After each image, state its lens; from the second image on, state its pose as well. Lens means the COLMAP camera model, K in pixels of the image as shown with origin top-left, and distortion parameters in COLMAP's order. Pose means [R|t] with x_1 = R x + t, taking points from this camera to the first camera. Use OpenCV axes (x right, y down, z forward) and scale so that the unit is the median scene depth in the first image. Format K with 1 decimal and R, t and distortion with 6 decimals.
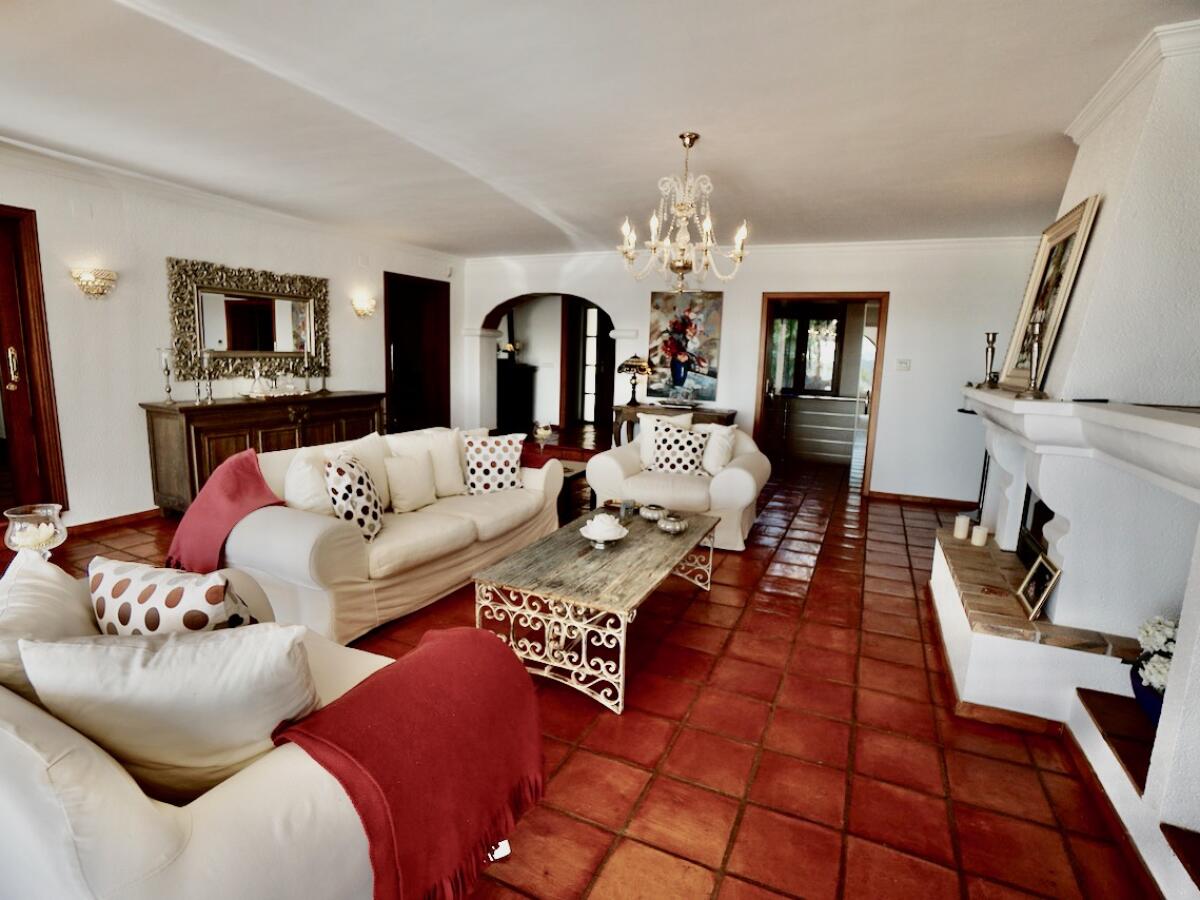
lens RADIAL K [[598.3, 0, 603.3], [0, 598.3, 449.8], [0, 0, 1]] dist [-0.002933, -0.000157]
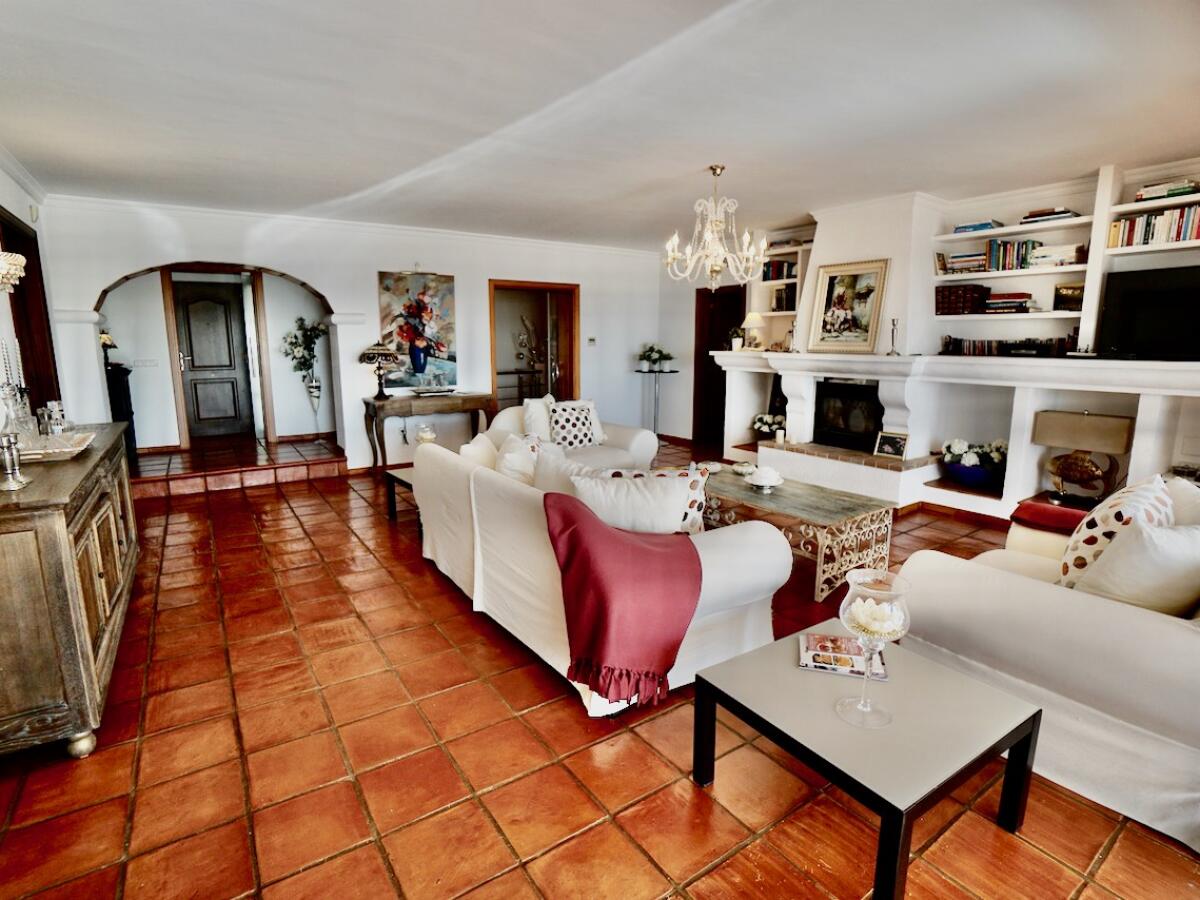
lens RADIAL K [[598.3, 0, 601.8], [0, 598.3, 447.7], [0, 0, 1]] dist [-0.002933, -0.000157]
pose [[0.521764, -0.189264, 0.831830, -0.544814], [0.156134, 0.979795, 0.124996, -0.065395], [-0.838680, 0.064659, 0.540773, 0.254413]]
